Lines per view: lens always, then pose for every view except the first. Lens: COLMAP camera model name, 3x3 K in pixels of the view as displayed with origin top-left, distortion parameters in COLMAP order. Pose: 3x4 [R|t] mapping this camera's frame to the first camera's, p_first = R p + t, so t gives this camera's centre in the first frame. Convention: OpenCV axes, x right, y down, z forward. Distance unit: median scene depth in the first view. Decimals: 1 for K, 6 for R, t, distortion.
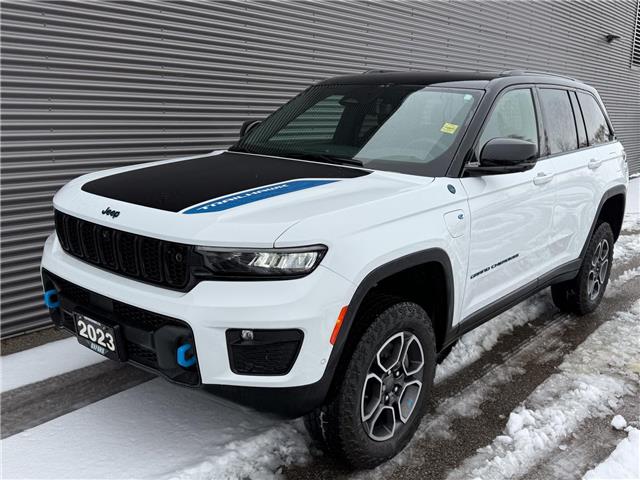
lens RADIAL K [[644.6, 0, 317.7], [0, 644.6, 237.6], [0, 0, 1]] dist [0.039062, 0.000000]
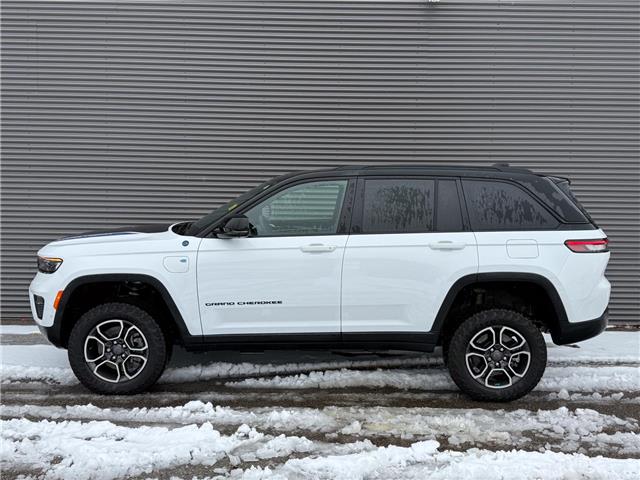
lens RADIAL K [[644.6, 0, 323.2], [0, 644.6, 242.2], [0, 0, 1]] dist [0.039062, 0.000000]
pose [[0.622297, 0.055724, -0.780795, 1.772242], [-0.151895, 0.987100, -0.050613, -0.052480], [0.767903, 0.150095, 0.622733, 0.303648]]
